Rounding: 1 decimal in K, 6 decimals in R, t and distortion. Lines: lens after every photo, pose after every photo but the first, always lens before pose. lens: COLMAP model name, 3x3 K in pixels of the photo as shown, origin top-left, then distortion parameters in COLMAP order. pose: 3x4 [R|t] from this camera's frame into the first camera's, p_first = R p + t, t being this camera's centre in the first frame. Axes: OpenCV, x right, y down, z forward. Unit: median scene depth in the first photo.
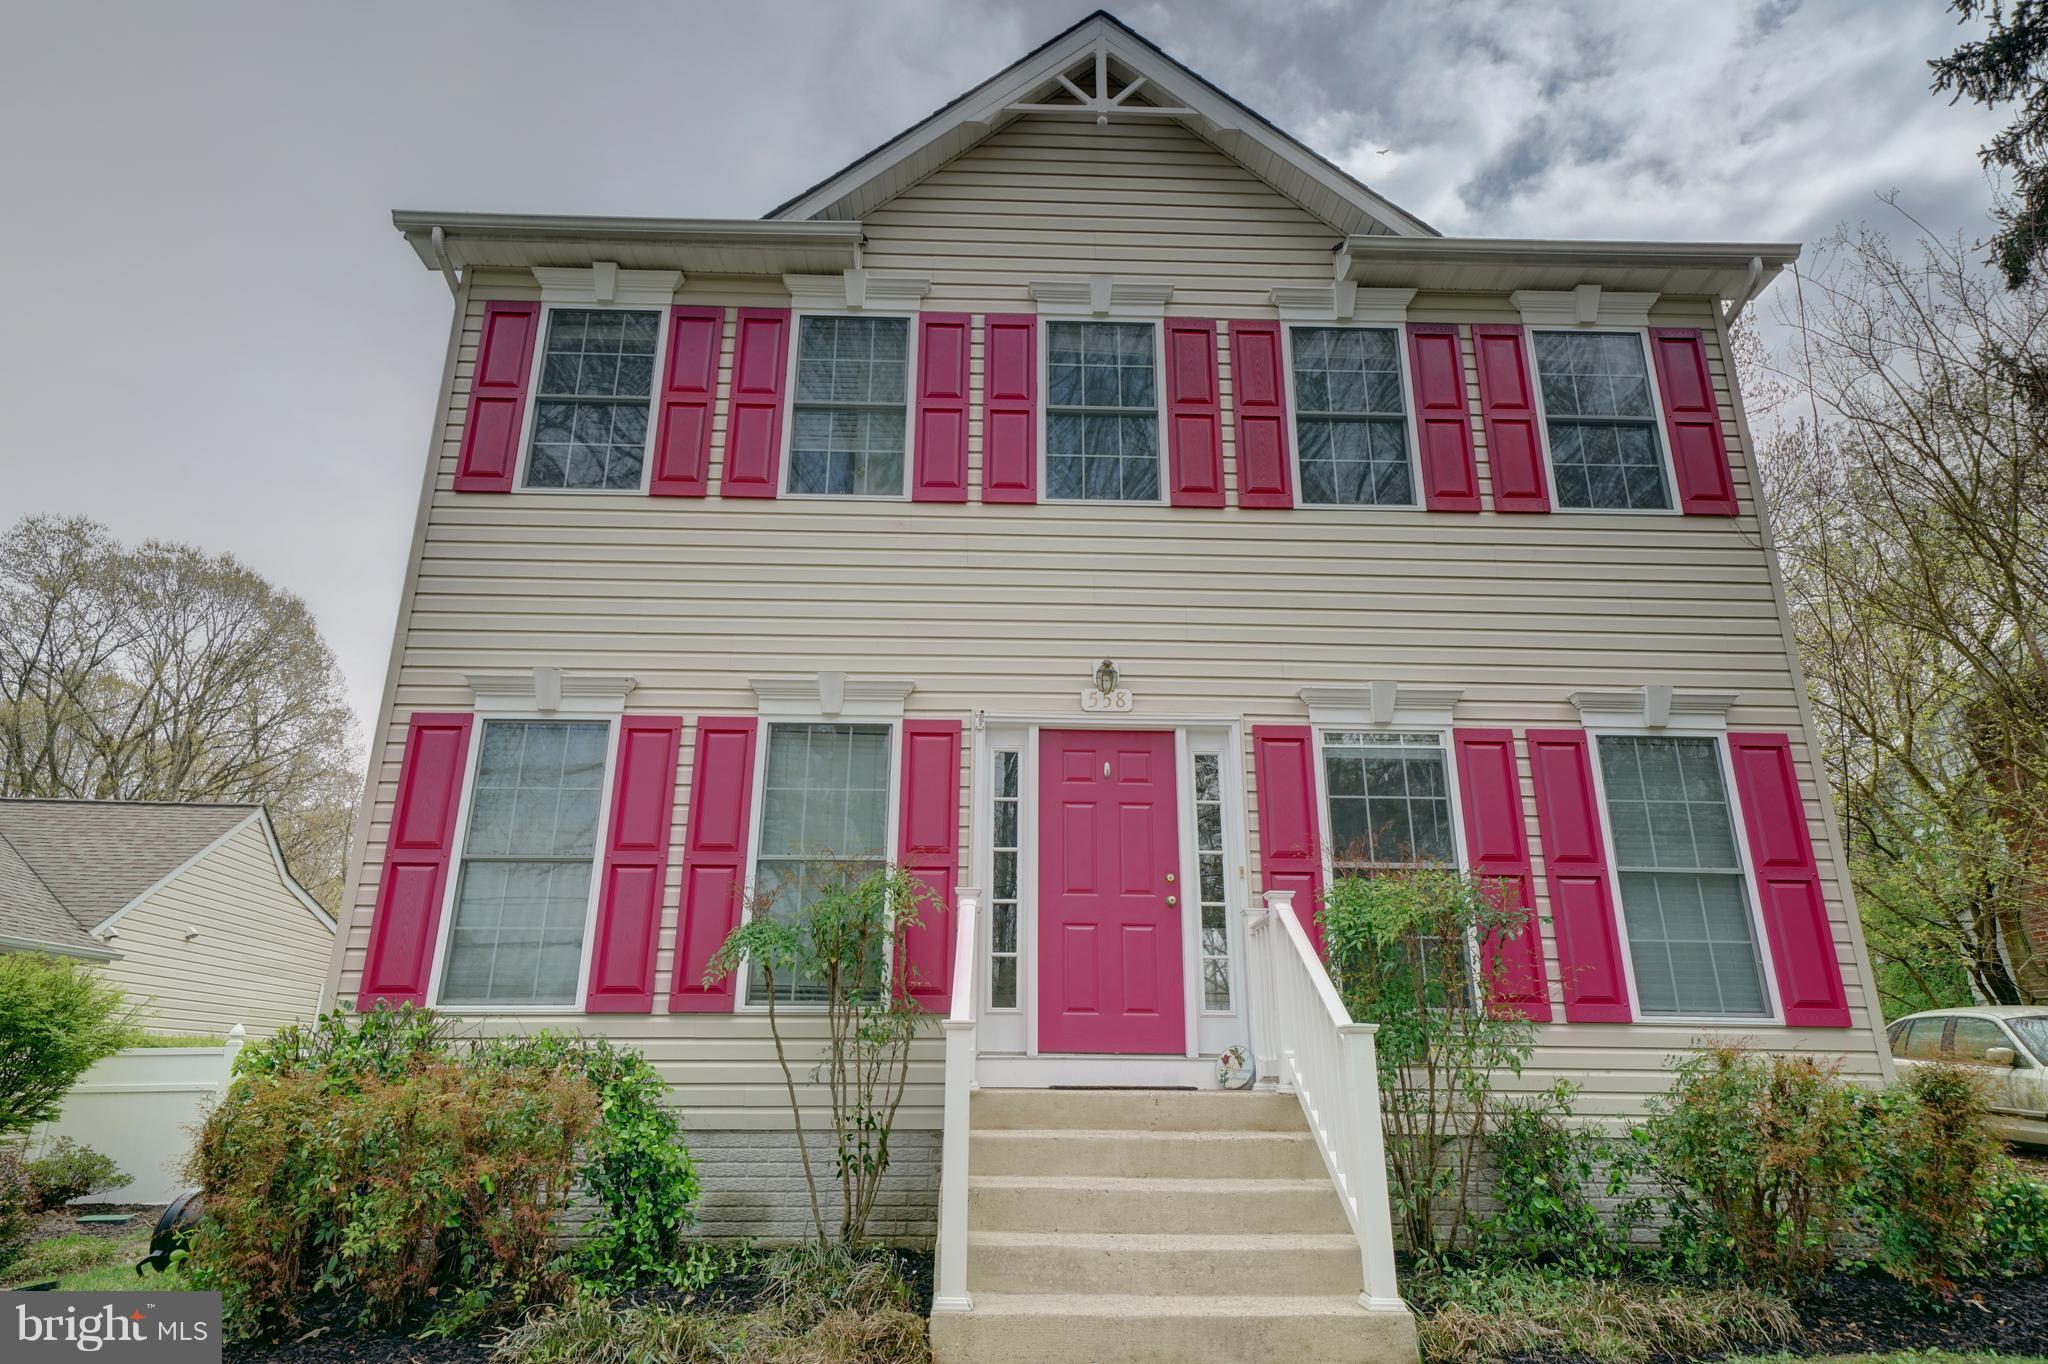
lens RADIAL K [[1217.5, 0, 1024.2], [0, 1217.5, 686.3], [0, 0, 1]] dist [0.024041, 0.000492]
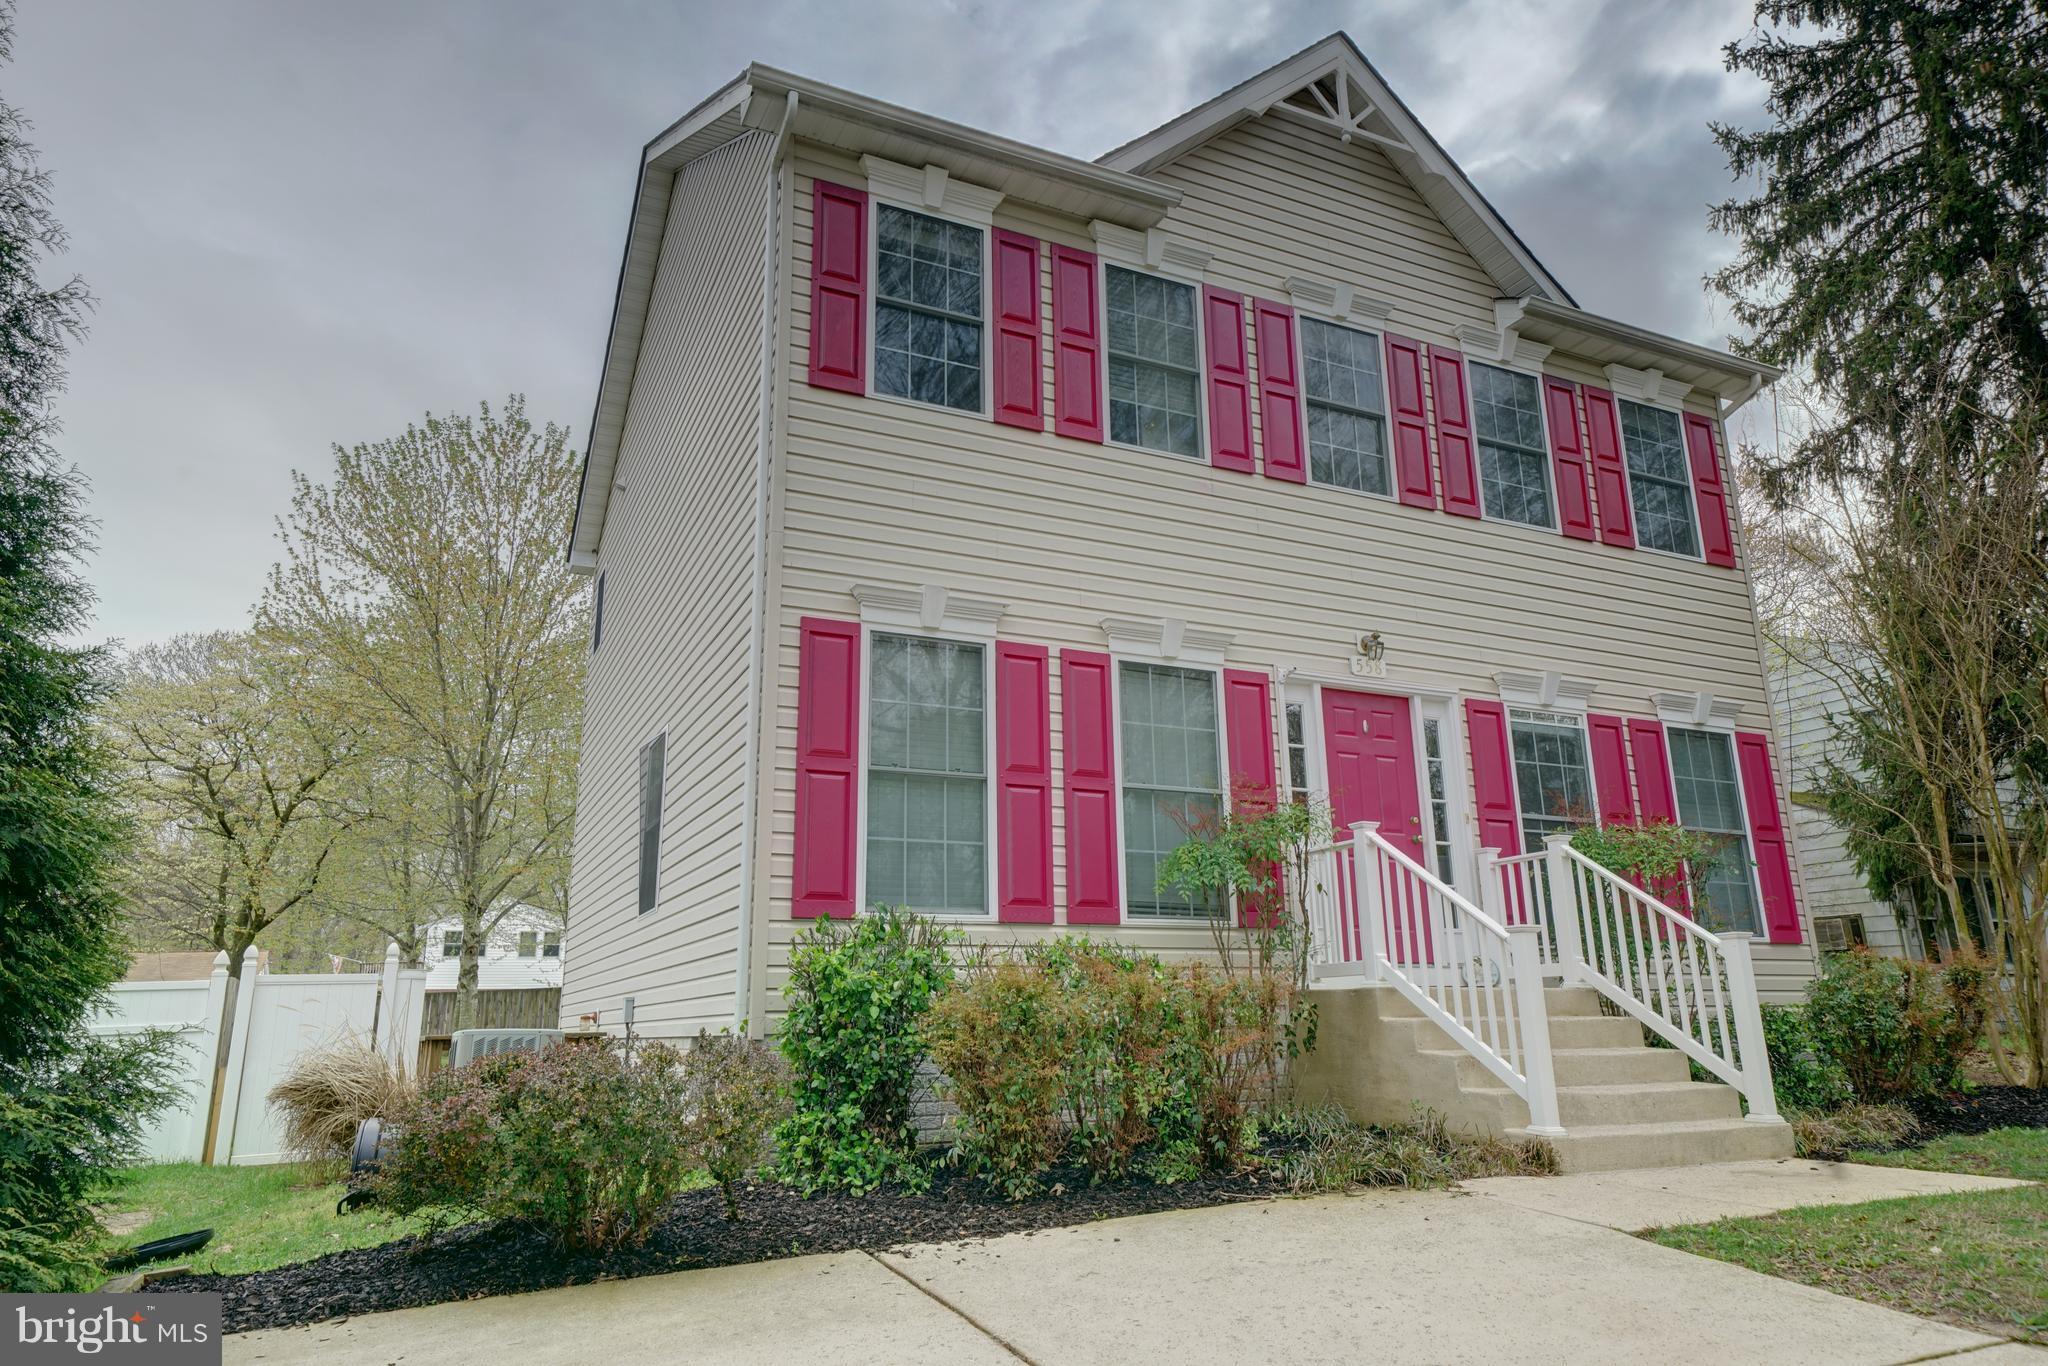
lens RADIAL K [[1289.2, 0, 1026.2], [0, 1289.2, 669.0], [0, 0, 1]] dist [0.026409, 0.001931]
pose [[0.914711, 0.089984, 0.393963, -0.646826], [-0.119811, 0.991448, 0.051727, -0.010308], [-0.385939, -0.094516, 0.917670, -0.015863]]
